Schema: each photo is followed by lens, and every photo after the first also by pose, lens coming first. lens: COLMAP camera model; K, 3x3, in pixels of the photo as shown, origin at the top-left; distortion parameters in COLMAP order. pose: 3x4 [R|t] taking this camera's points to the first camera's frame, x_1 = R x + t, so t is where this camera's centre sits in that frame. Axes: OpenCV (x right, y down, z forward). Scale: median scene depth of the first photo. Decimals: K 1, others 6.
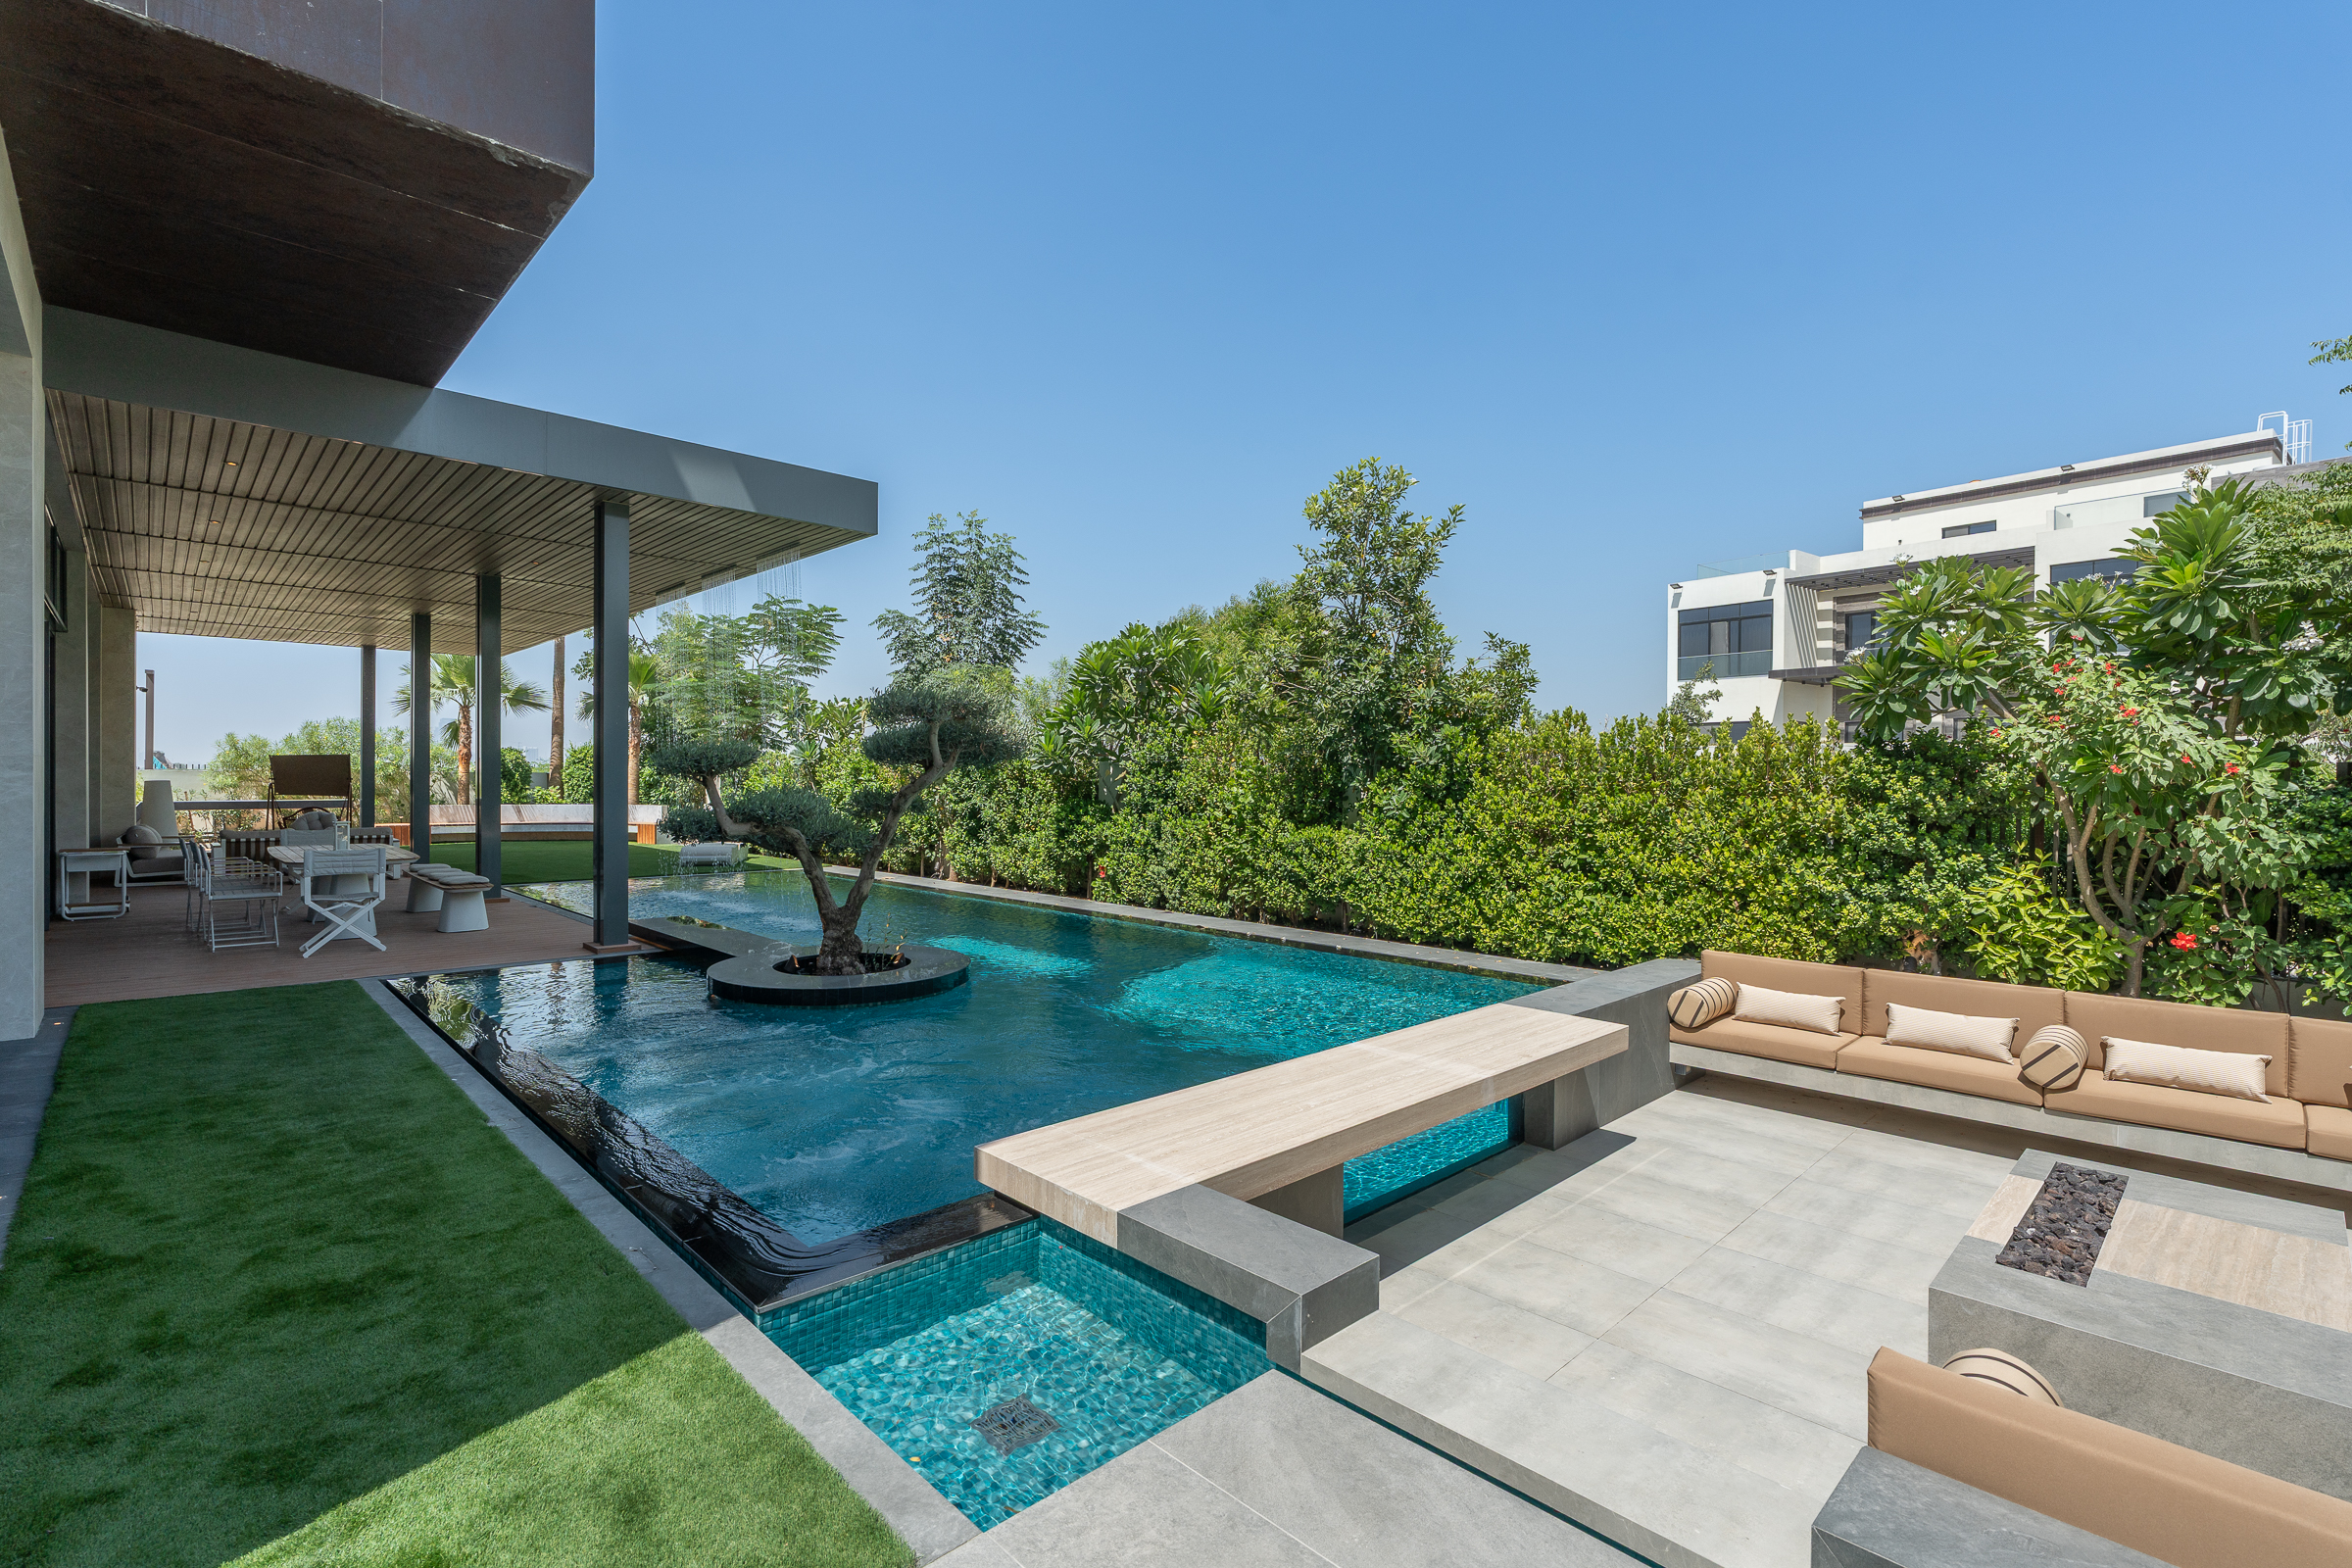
lens RADIAL K [[1075.5, 0, 1184.6], [0, 1075.5, 786.6], [0, 0, 1]] dist [-0.004471, 0.001803]
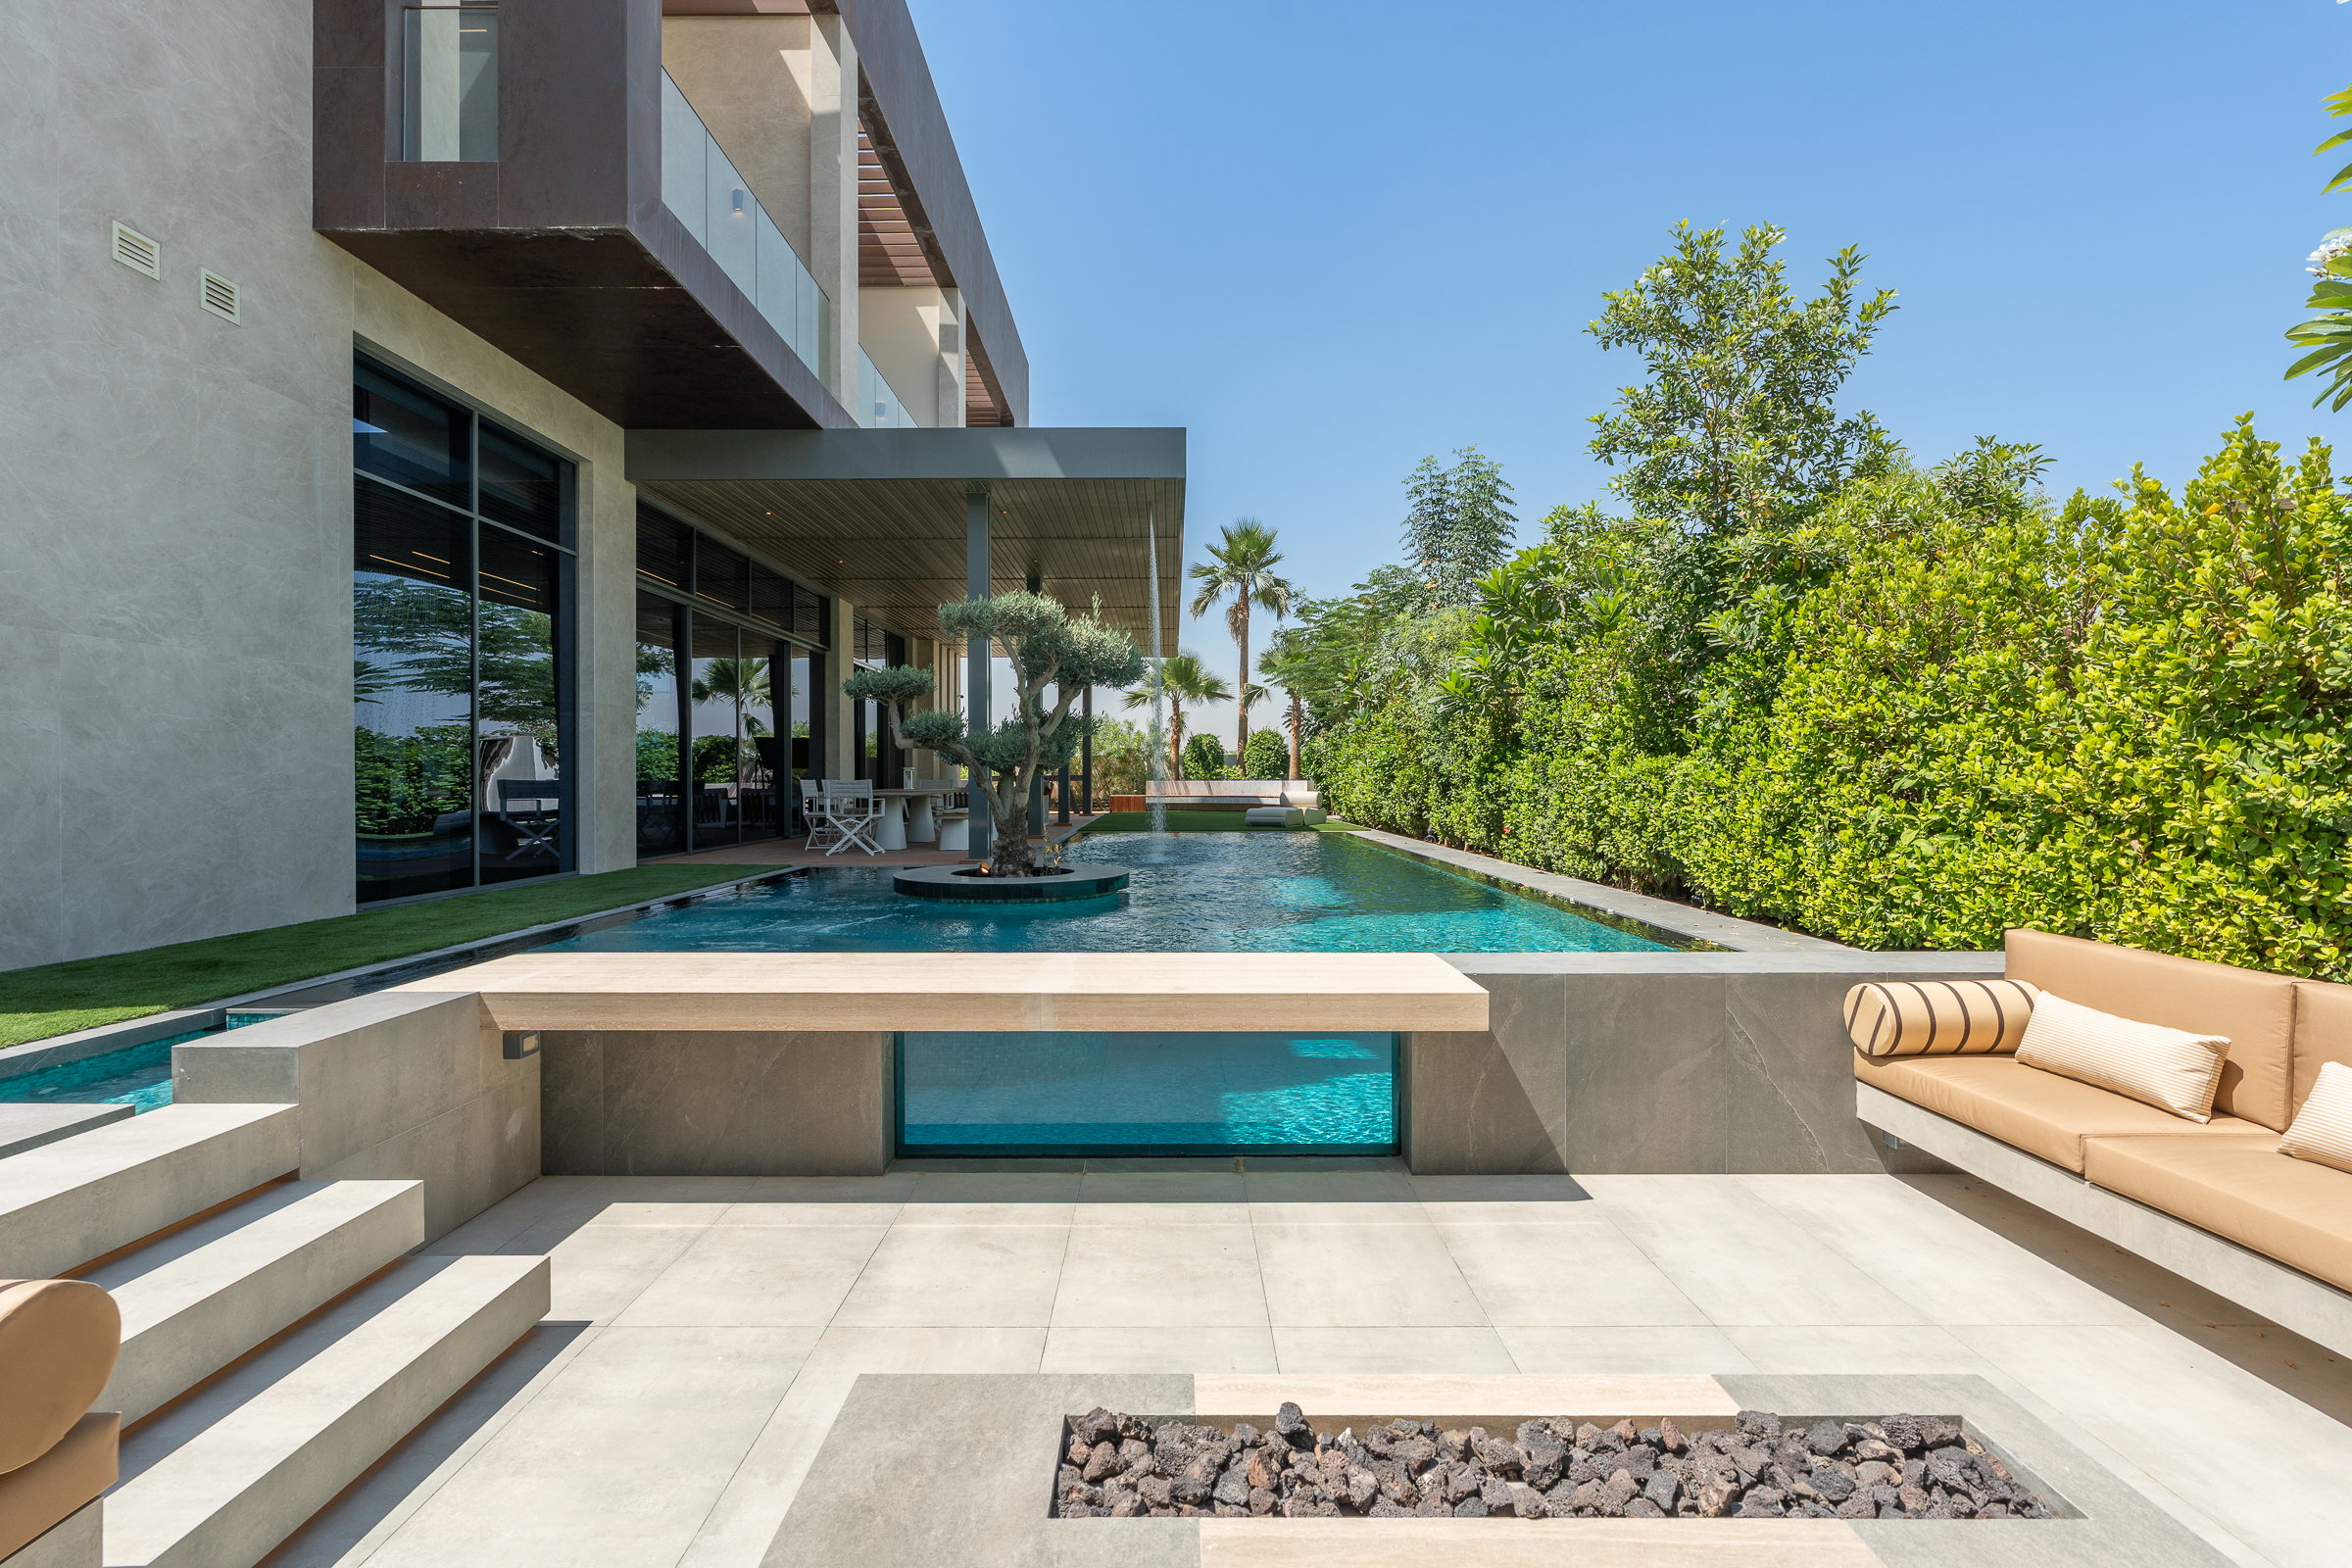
lens RADIAL K [[1075.5, 0, 1162.0], [0, 1075.5, 784.5], [0, 0, 1]] dist [-0.004471, 0.001803]
pose [[0.712058, -0.005654, -0.702098, 0.562741], [0.002094, 0.999980, -0.005930, 0.086429], [0.702118, 0.002753, 0.712055, 0.350171]]
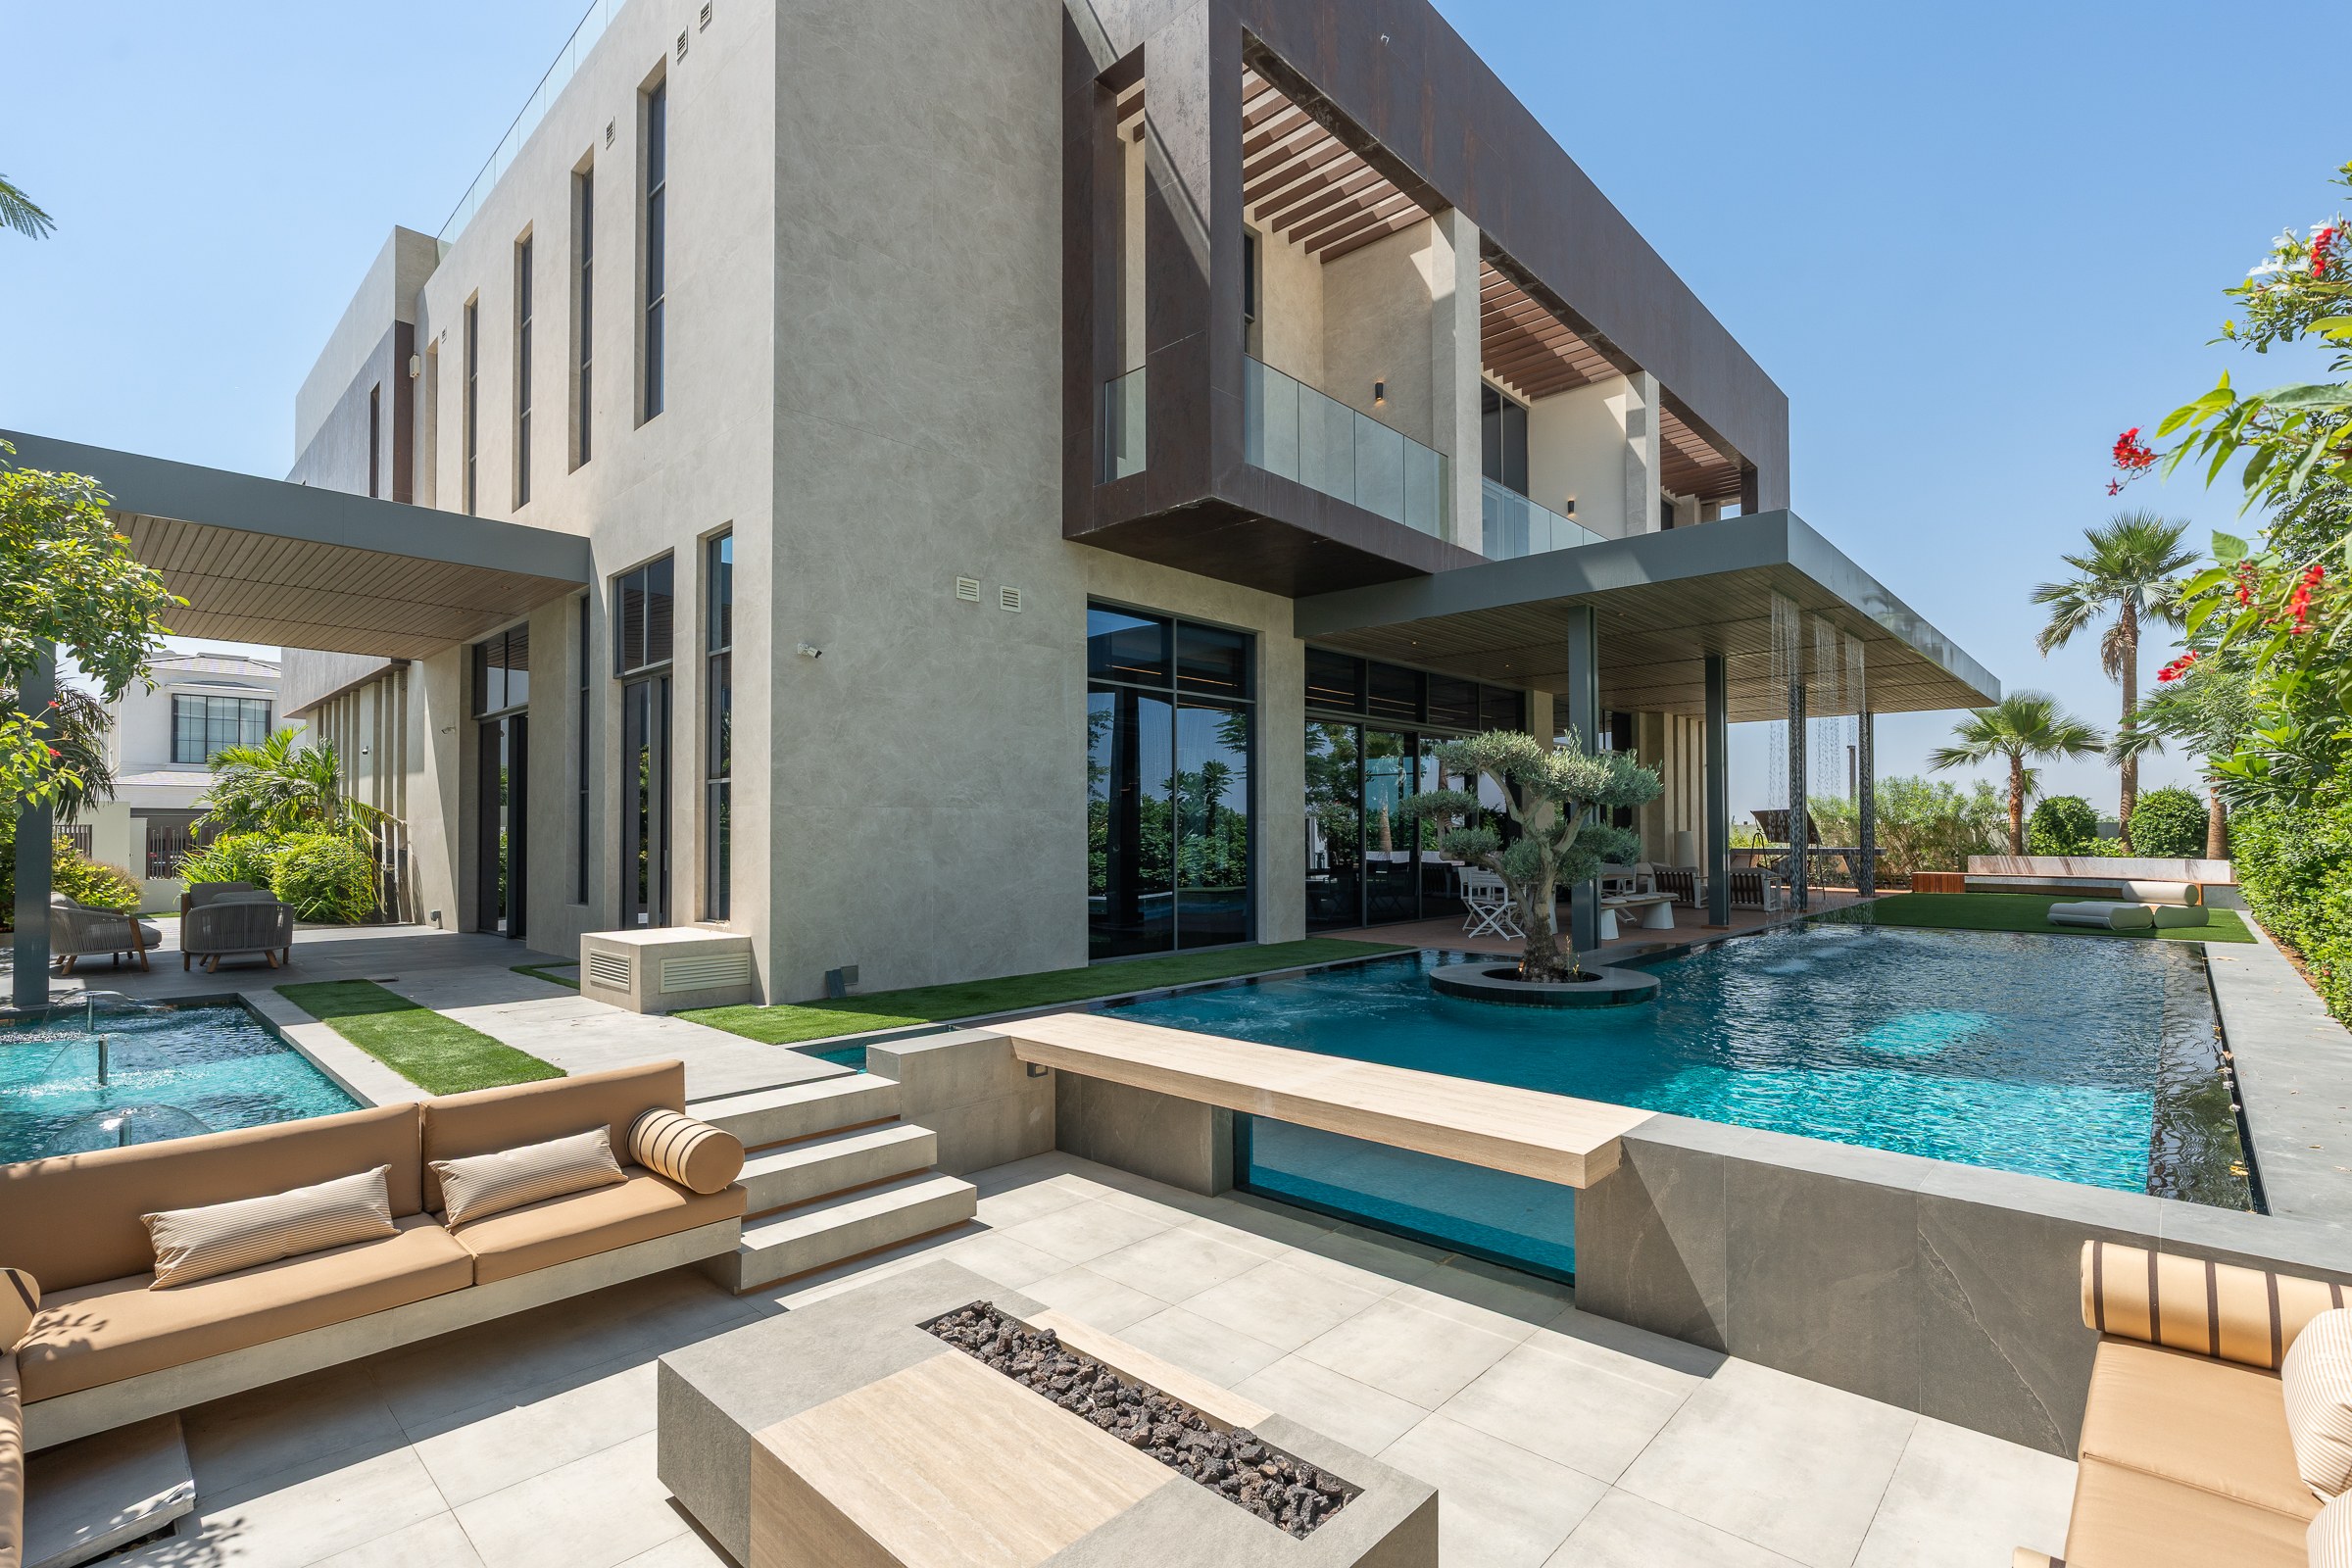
lens RADIAL K [[1075.5, 0, 1174.8], [0, 1075.5, 825.2], [0, 0, 1]] dist [-0.004471, 0.001803]
pose [[0.045605, -0.012151, -0.998886, 0.859298], [-0.007635, 0.999893, -0.012511, 0.020074], [0.998930, 0.008197, 0.045507, 0.566629]]
